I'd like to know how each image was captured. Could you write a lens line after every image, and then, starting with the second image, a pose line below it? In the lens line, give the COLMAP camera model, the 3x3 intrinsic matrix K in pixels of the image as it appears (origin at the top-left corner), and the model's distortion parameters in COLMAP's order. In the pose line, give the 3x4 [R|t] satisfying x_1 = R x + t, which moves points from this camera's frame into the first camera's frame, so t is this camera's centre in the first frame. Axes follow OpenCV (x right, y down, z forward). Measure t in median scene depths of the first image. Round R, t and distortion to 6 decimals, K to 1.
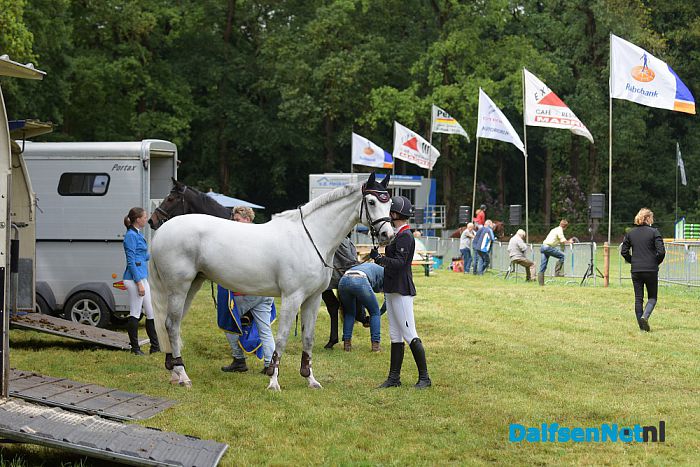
lens RADIAL K [[2308.8, 0, 350.0], [0, 2308.8, 233.5], [0, 0, 1]] dist [-0.340407, -0.288564]
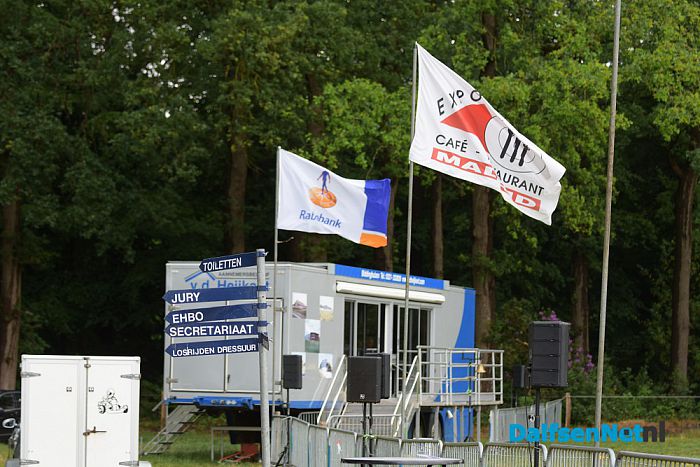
lens RADIAL K [[2308.8, 0, 350.0], [0, 2308.8, 233.5], [0, 0, 1]] dist [-0.340407, -0.288564]
pose [[0.999619, 0.010983, 0.025312, 0.003183], [-0.009143, 0.997385, -0.071698, -0.003067], [-0.026034, 0.071439, 0.997105, 0.587717]]
